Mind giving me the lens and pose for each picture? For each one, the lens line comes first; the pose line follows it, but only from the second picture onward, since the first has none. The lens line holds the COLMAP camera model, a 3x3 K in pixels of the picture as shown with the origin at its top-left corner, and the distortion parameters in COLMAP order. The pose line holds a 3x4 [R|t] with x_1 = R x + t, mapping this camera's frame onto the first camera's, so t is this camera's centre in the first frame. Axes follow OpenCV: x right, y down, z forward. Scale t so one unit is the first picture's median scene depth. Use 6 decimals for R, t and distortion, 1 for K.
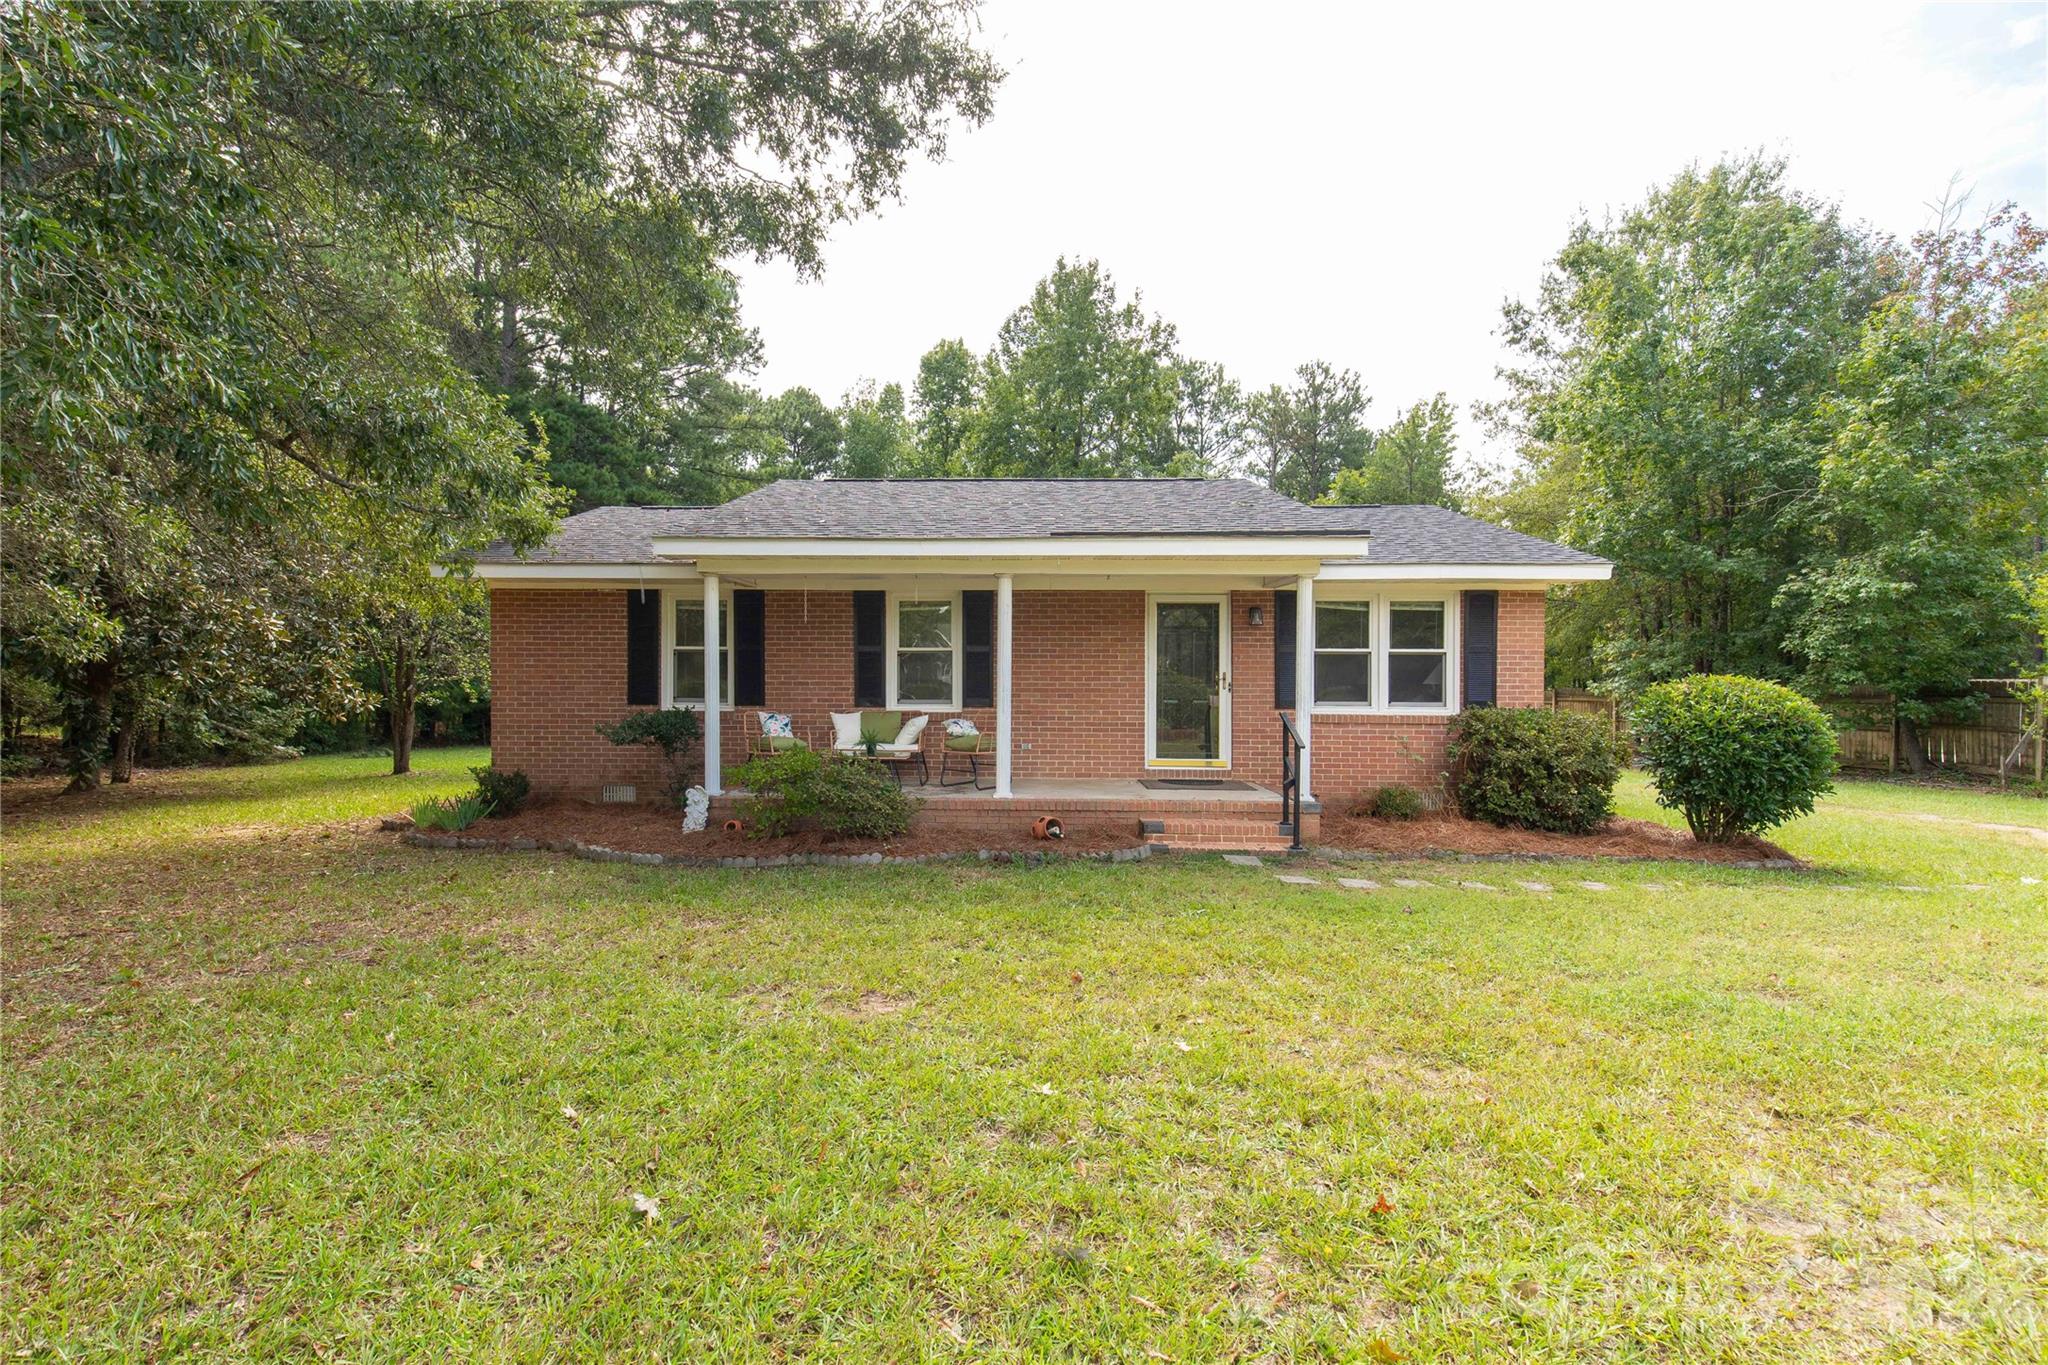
lens RADIAL K [[929.0, 0, 1008.1], [0, 929.0, 686.7], [0, 0, 1]] dist [0.005228, 0.000647]
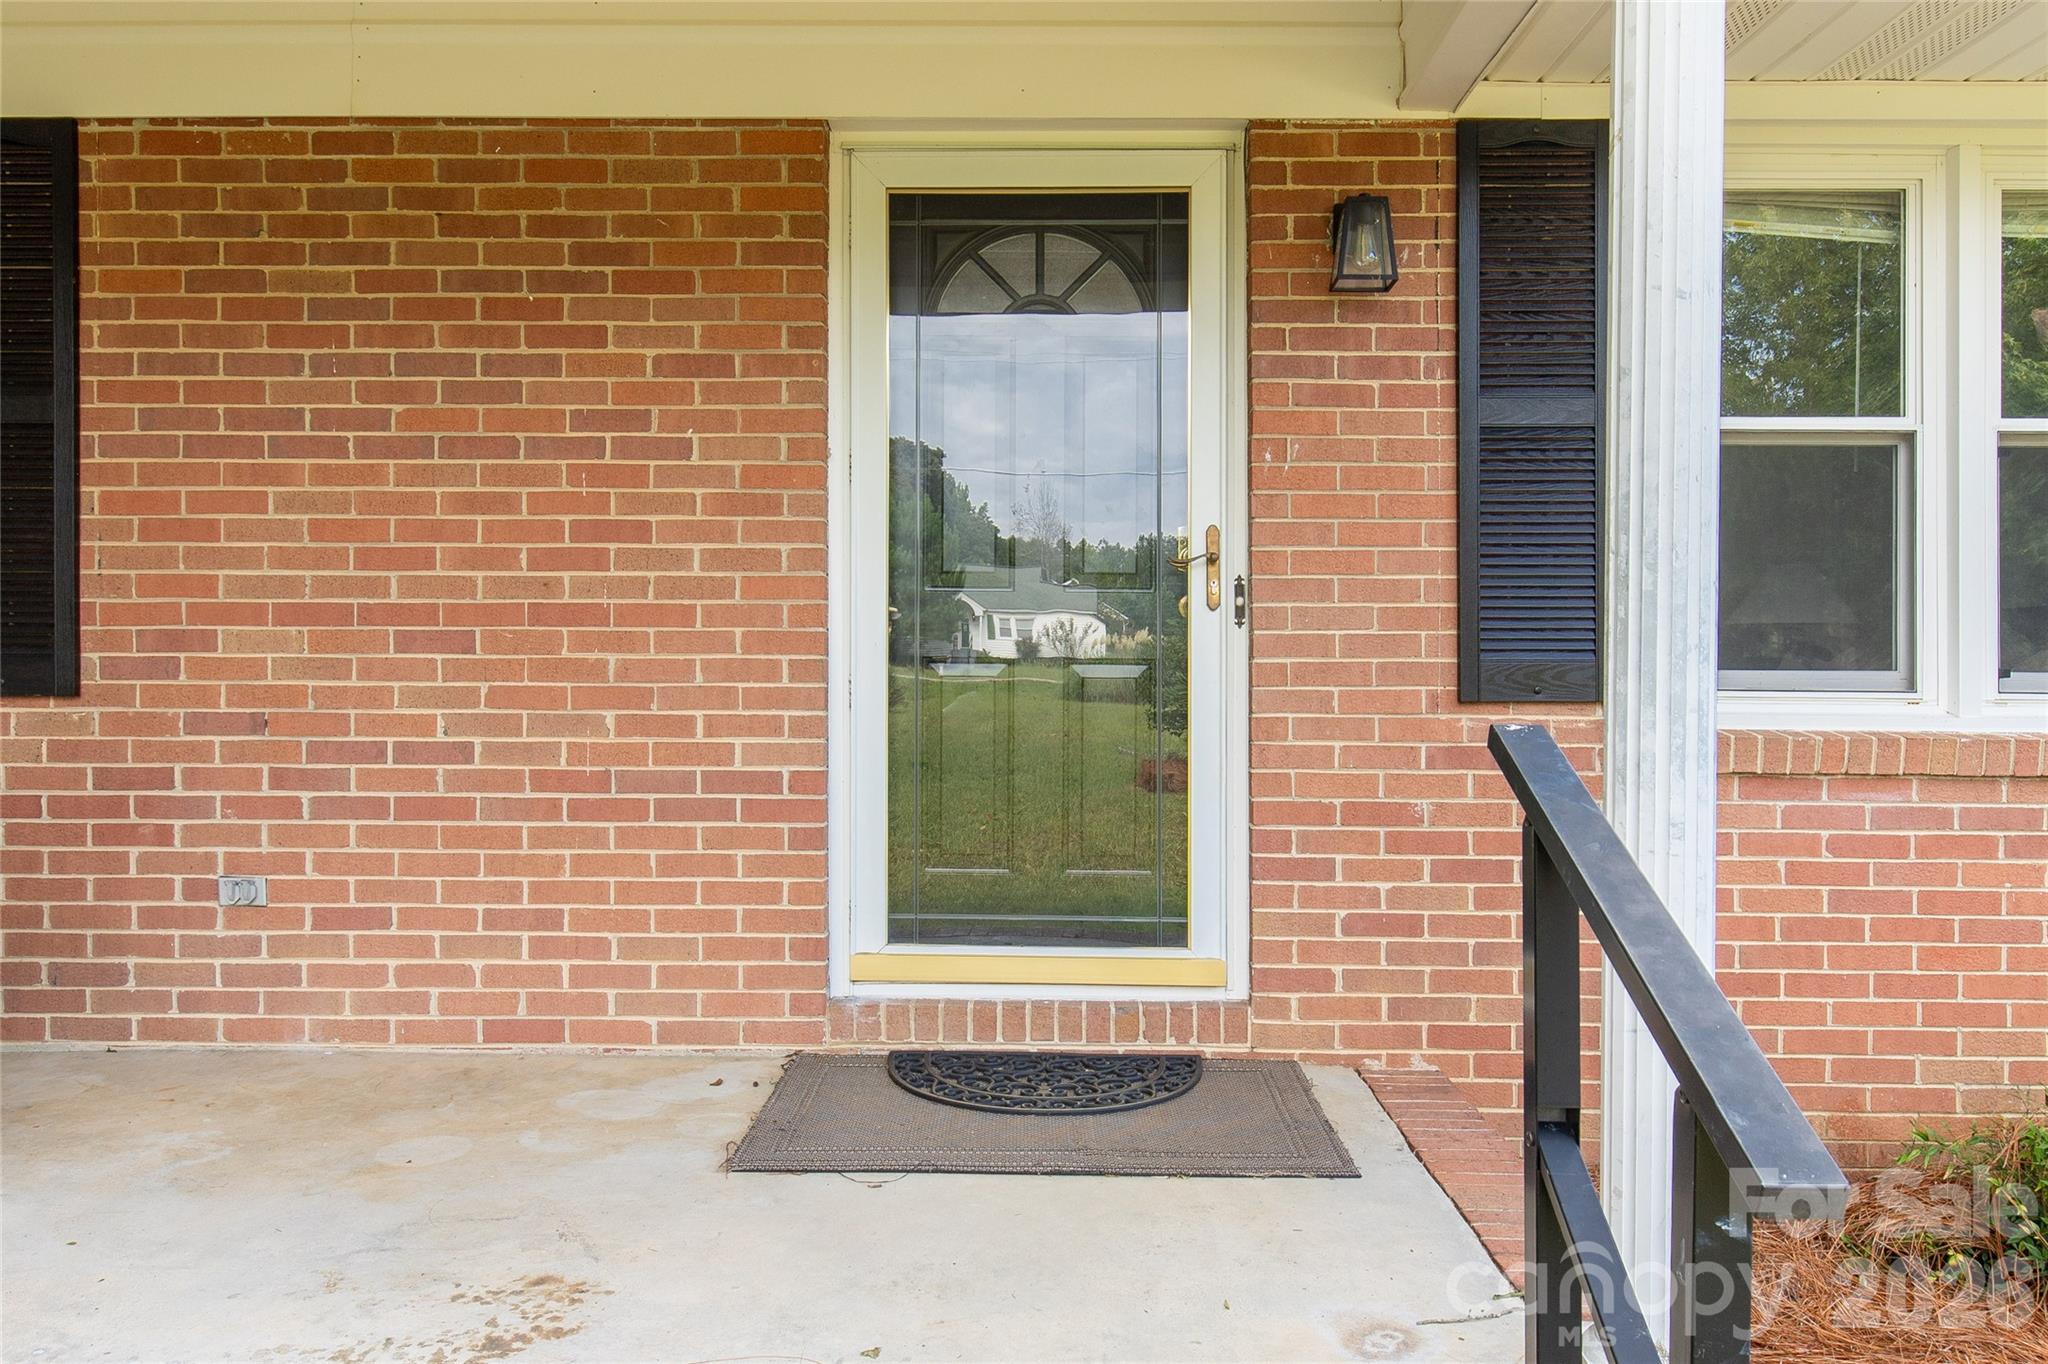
lens RADIAL K [[929.0, 0, 1024.0], [0, 929.0, 682.1], [0, 0, 1]] dist [0.005228, 0.000647]
pose [[0.999957, 0.000269, 0.009321, 0.187642], [-0.000148, 0.999916, -0.012944, 0.021384], [-0.009324, 0.012942, 0.999873, 0.790913]]
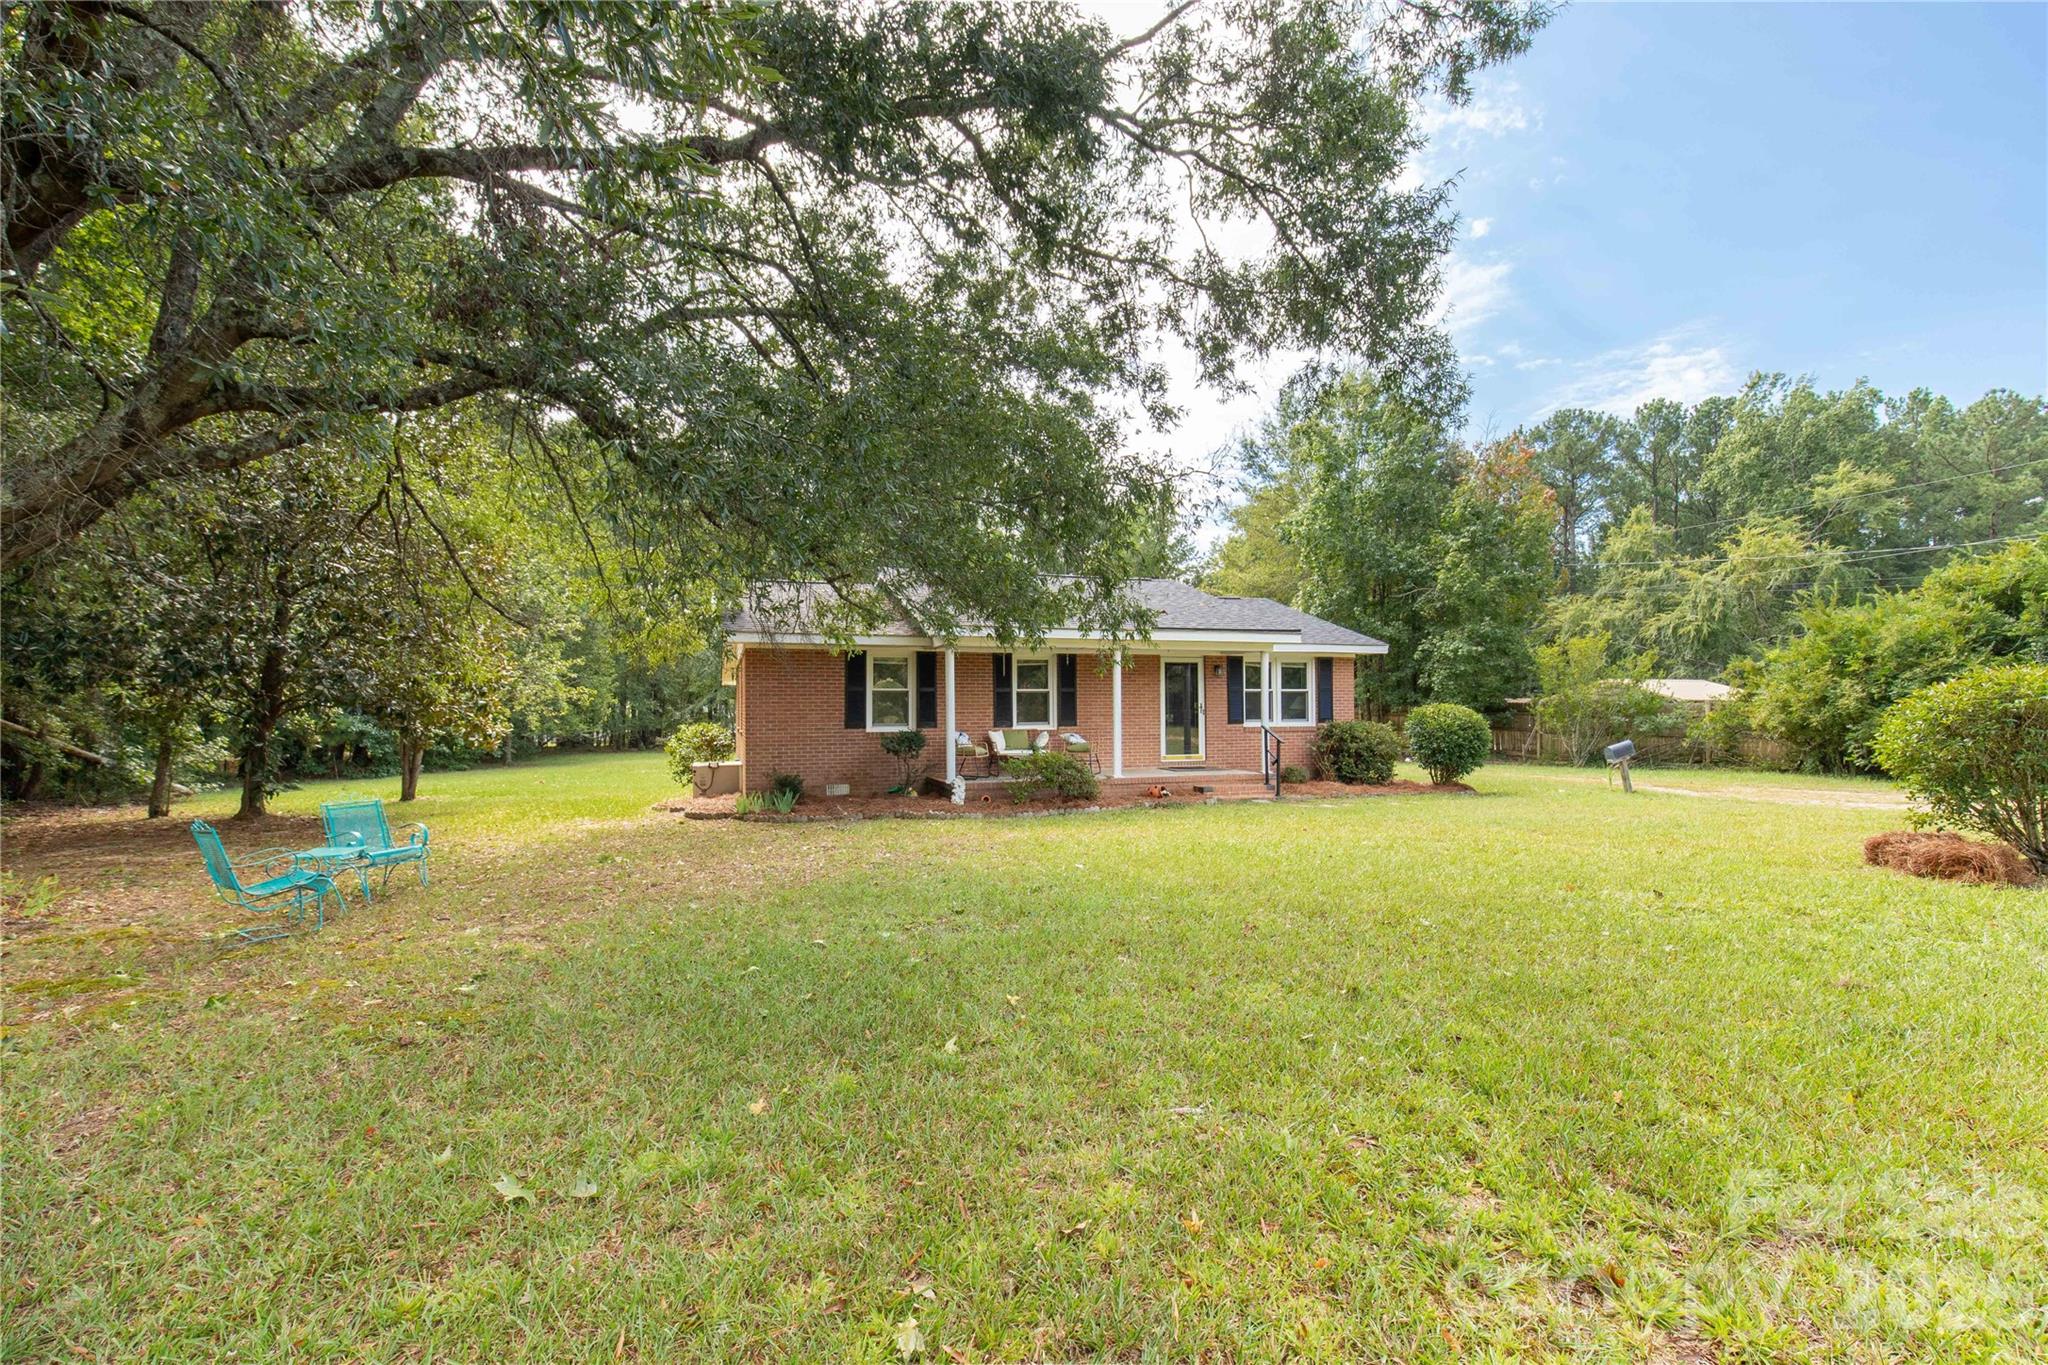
lens RADIAL K [[929.0, 0, 1023.5], [0, 929.0, 687.2], [0, 0, 1]] dist [0.005228, 0.000647]
pose [[0.935554, -0.002232, 0.353176, -0.677002], [0.010277, 0.999729, -0.020905, -0.012097], [-0.353033, 0.023187, 0.935323, -0.486611]]
